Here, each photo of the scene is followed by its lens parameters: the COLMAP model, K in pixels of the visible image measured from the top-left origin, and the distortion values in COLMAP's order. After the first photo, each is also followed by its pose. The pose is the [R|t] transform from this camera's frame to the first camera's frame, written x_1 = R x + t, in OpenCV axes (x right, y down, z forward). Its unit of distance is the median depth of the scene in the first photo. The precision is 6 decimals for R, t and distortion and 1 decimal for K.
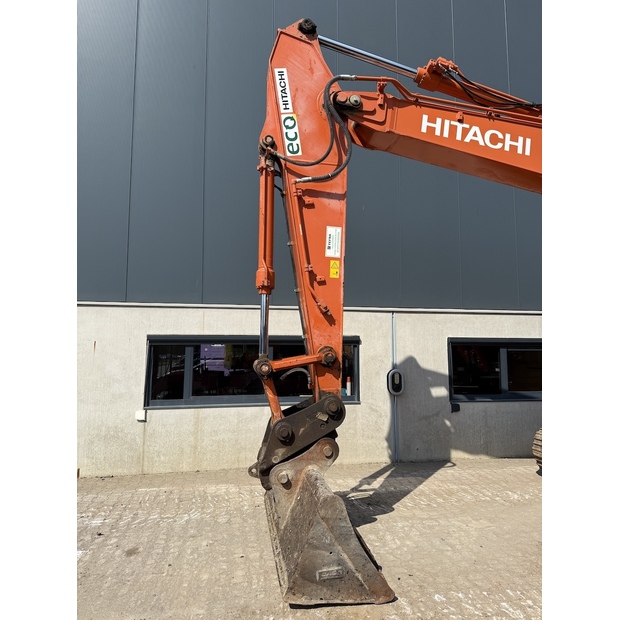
lens RADIAL K [[446.9, 0, 310.2], [0, 446.9, 307.2], [0, 0, 1]] dist [0.004710, -0.005558]
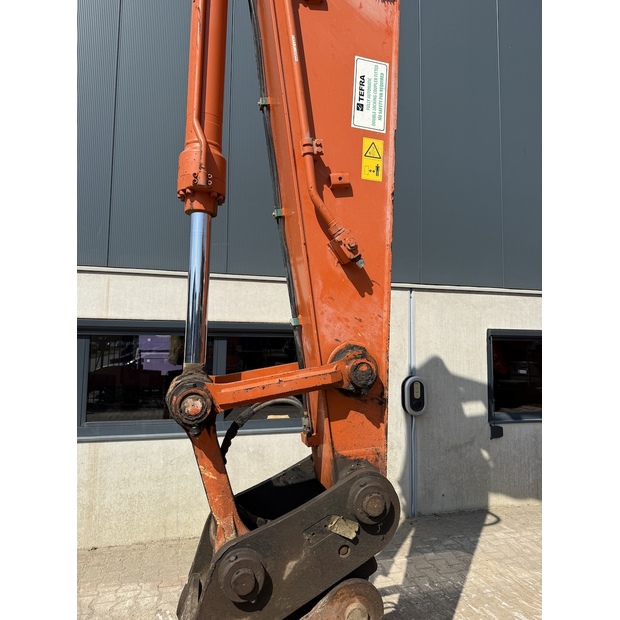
lens RADIAL K [[446.9, 0, 310.2], [0, 446.9, 307.2], [0, 0, 1]] dist [0.004710, -0.005558]
pose [[0.995787, 0.017994, 0.089919, -0.030654], [-0.019891, 0.999597, 0.020243, 0.036164], [-0.089518, -0.021946, 0.995743, 0.477097]]
